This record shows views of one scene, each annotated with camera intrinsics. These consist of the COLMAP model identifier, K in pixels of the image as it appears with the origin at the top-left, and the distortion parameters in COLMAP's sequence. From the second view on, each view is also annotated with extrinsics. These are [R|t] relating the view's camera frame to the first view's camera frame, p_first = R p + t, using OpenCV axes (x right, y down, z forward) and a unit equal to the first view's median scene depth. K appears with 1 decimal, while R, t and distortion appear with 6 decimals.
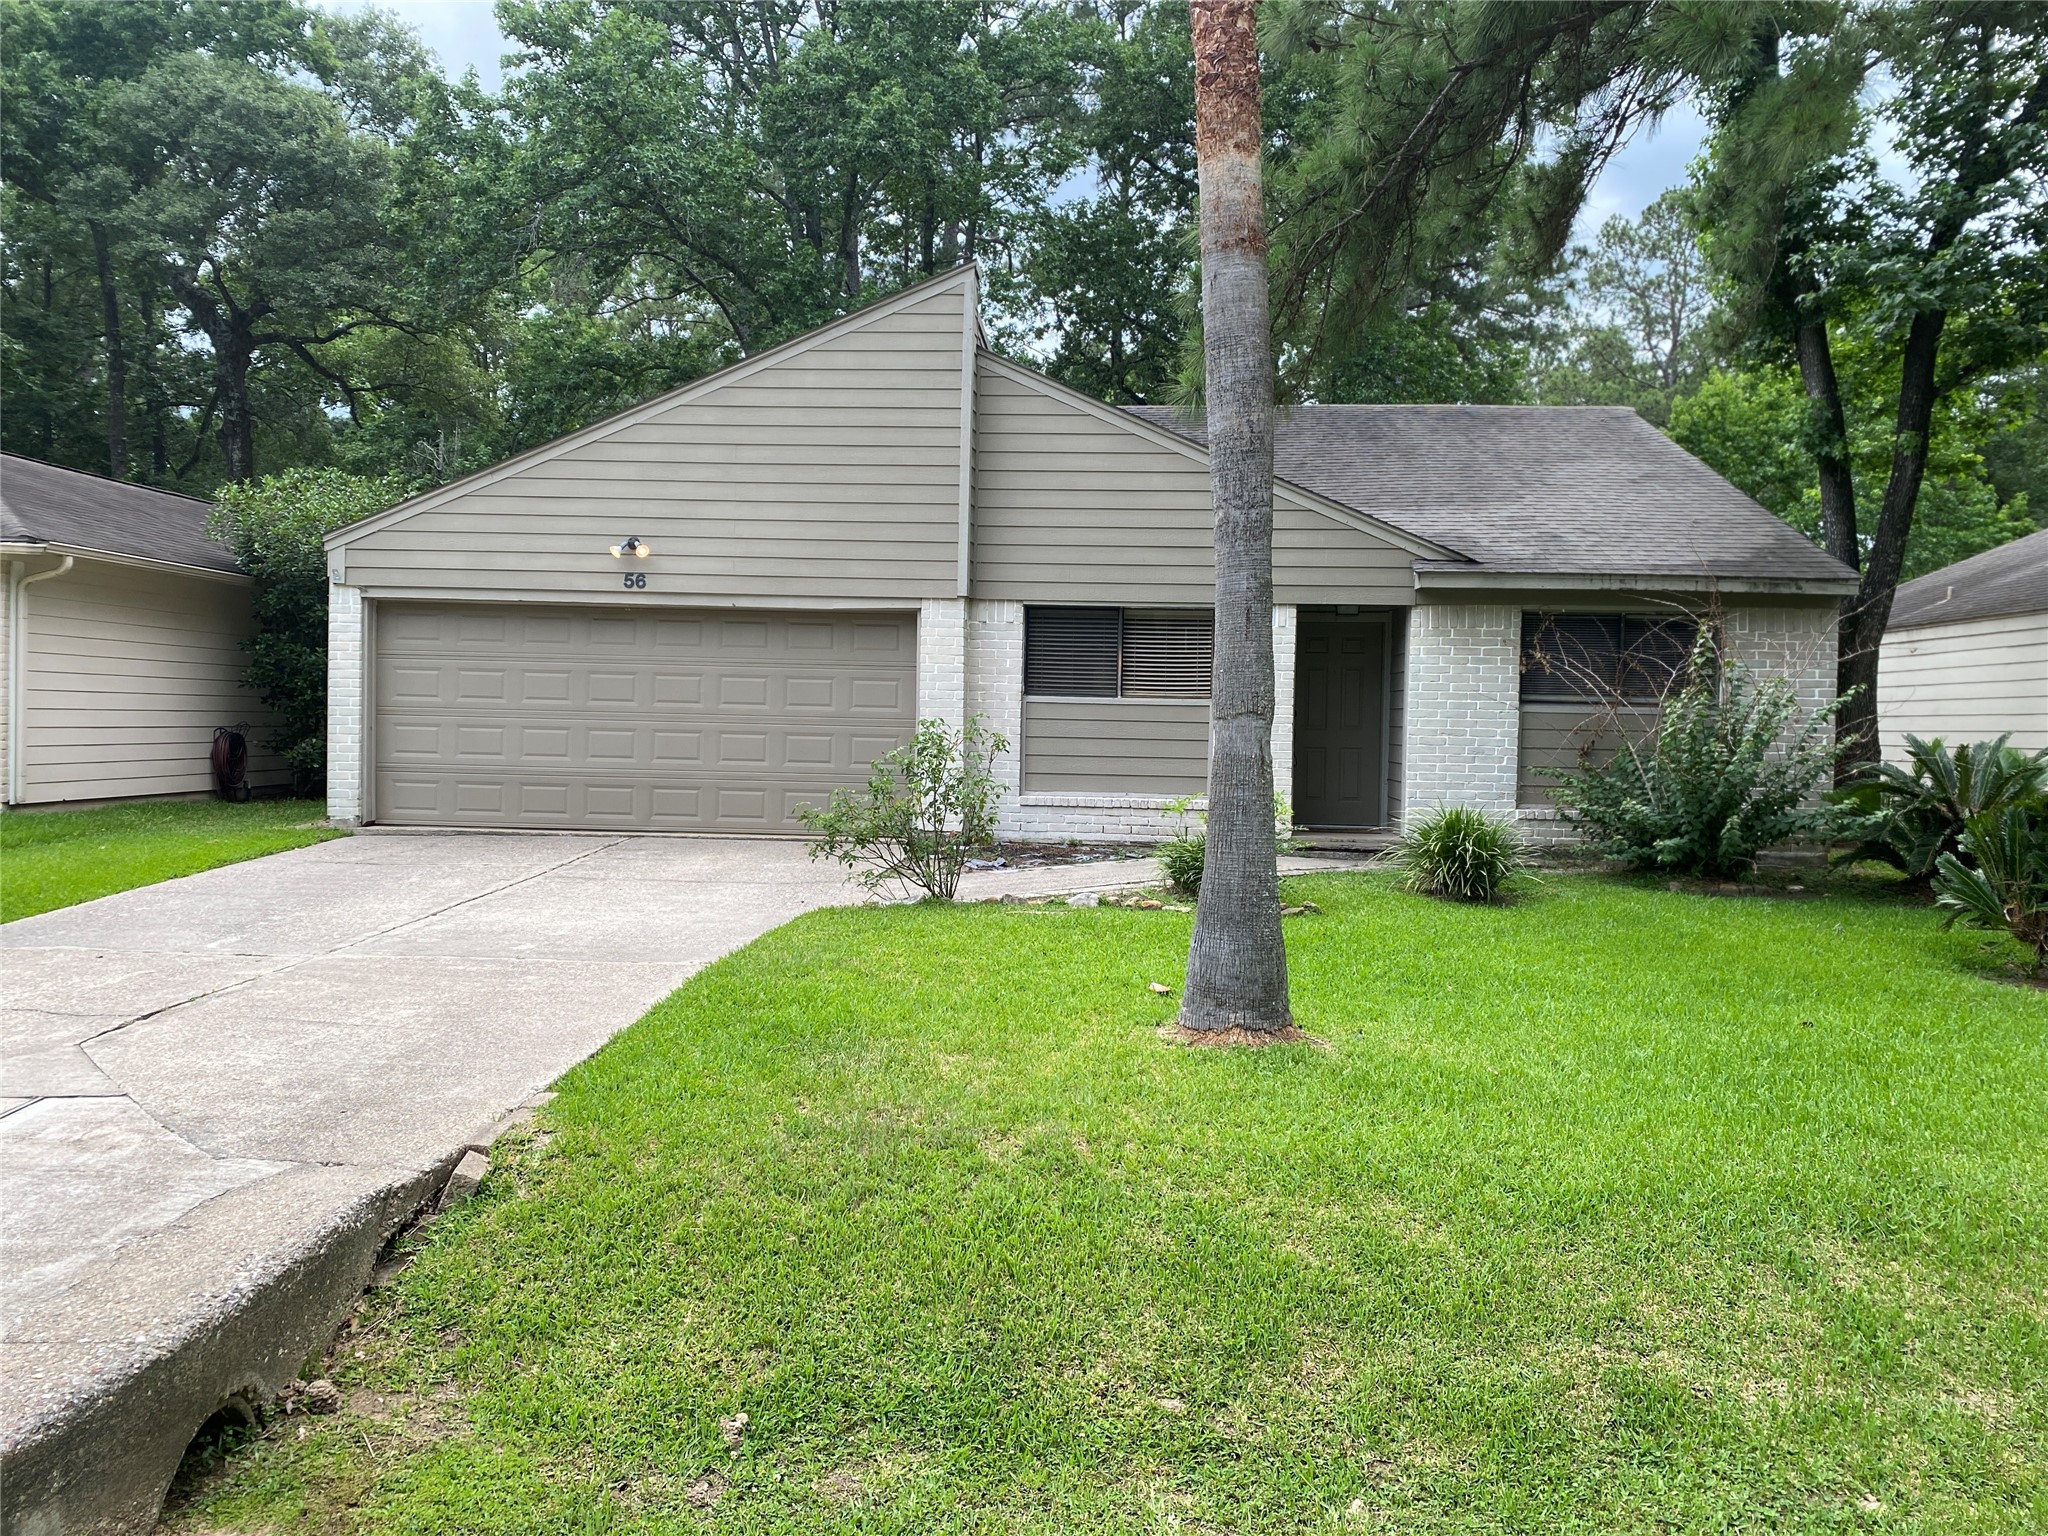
lens RADIAL K [[1547.7, 0, 1026.0], [0, 1547.7, 774.5], [0, 0, 1]] dist [0.029869, -0.005532]
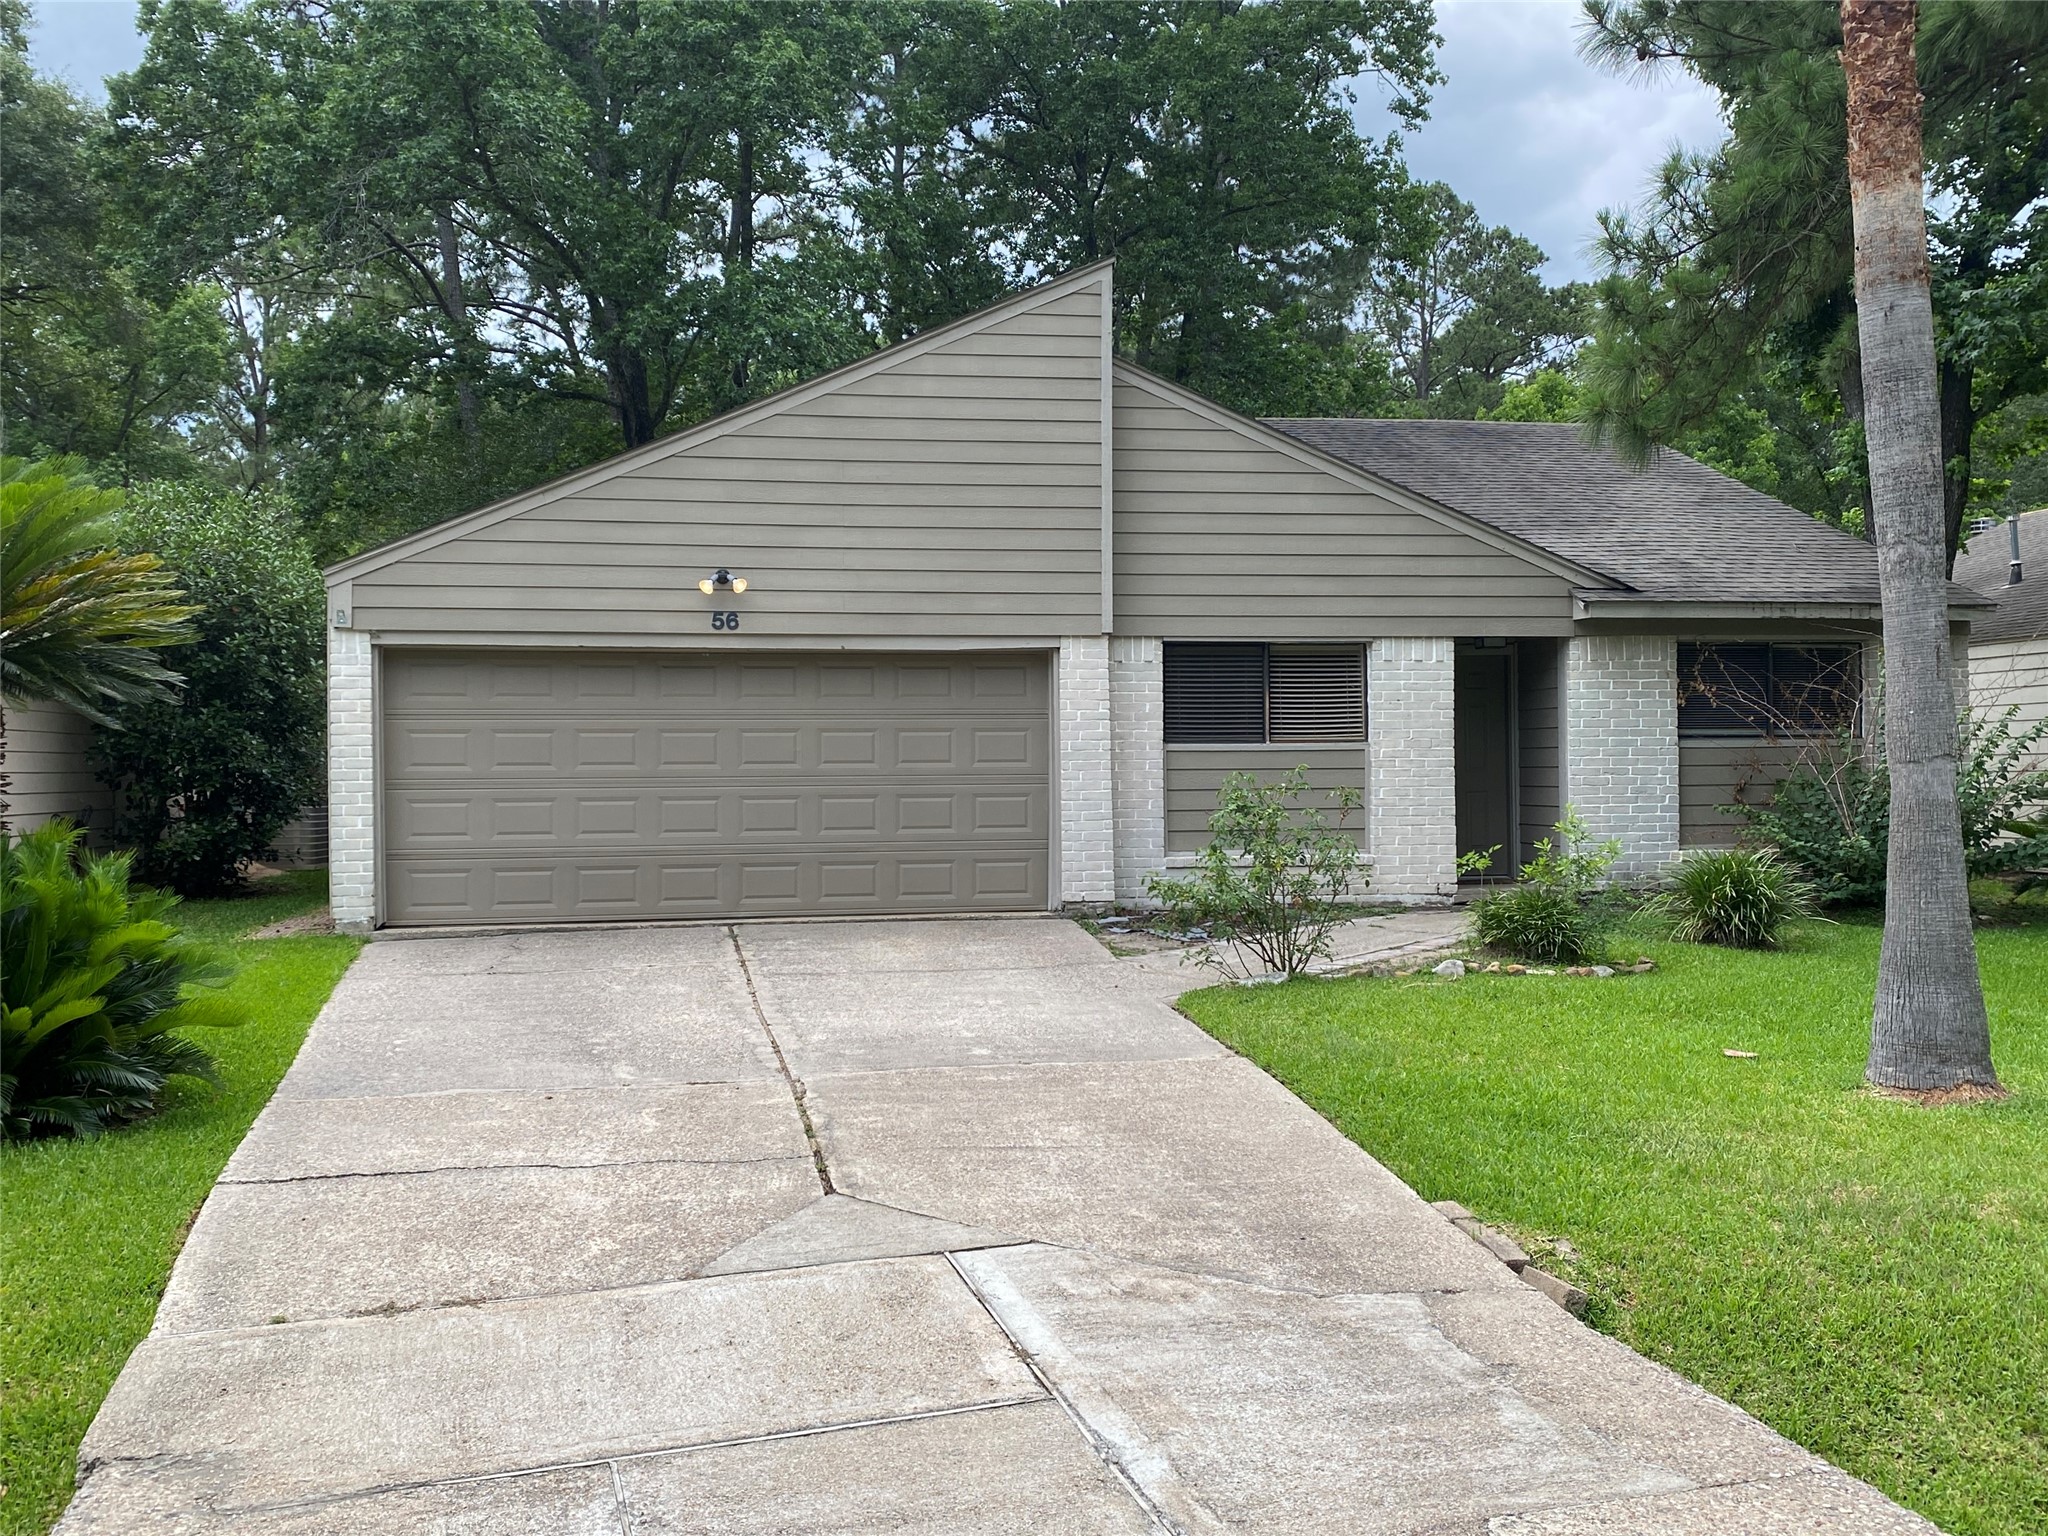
lens RADIAL K [[1809.9, 0, 1023.4], [0, 1809.9, 766.0], [0, 0, 1]] dist [0.035553, -0.008501]
pose [[0.972867, -0.029813, 0.229438, -0.325482], [0.037984, 0.998789, -0.031281, -0.009406], [-0.228227, 0.039147, 0.972821, 0.012164]]
